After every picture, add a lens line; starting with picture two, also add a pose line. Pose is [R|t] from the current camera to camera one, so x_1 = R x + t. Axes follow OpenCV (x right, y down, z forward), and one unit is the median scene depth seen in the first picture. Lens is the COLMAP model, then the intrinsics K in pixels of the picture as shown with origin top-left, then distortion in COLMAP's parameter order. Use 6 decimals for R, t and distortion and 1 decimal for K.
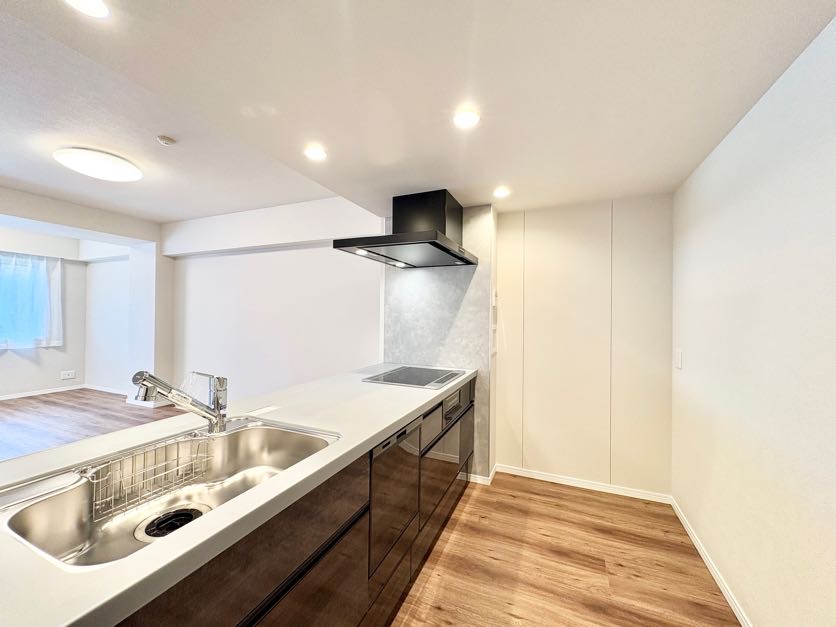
lens RADIAL K [[332.7, 0, 421.4], [0, 332.7, 315.4], [0, 0, 1]] dist [-0.004283, -0.000426]
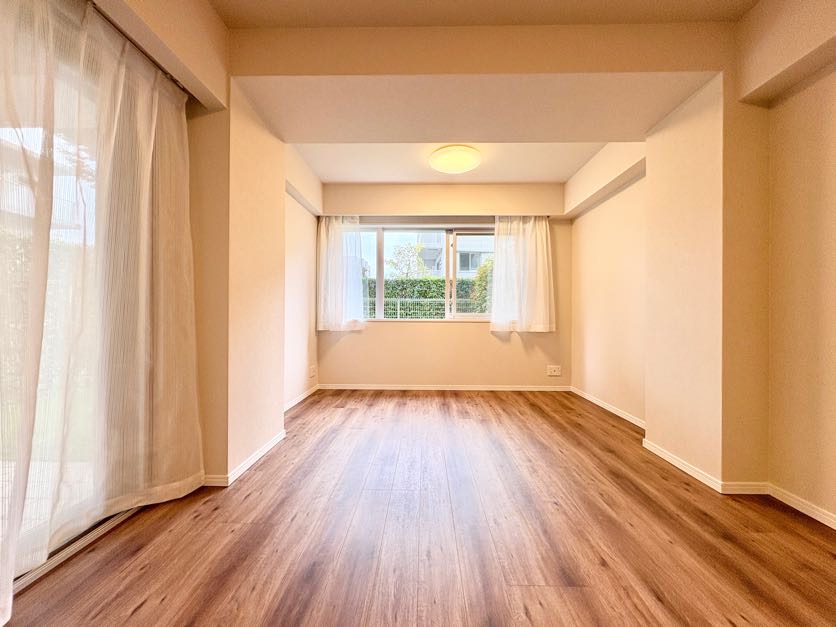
lens RADIAL K [[332.7, 0, 420.0], [0, 332.7, 312.5], [0, 0, 1]] dist [-0.004283, -0.000426]
pose [[0.374484, -0.012312, -0.927152, -0.559772], [0.002773, 0.999922, -0.012159, 0.066157], [0.927229, 0.001982, 0.374489, 0.506293]]
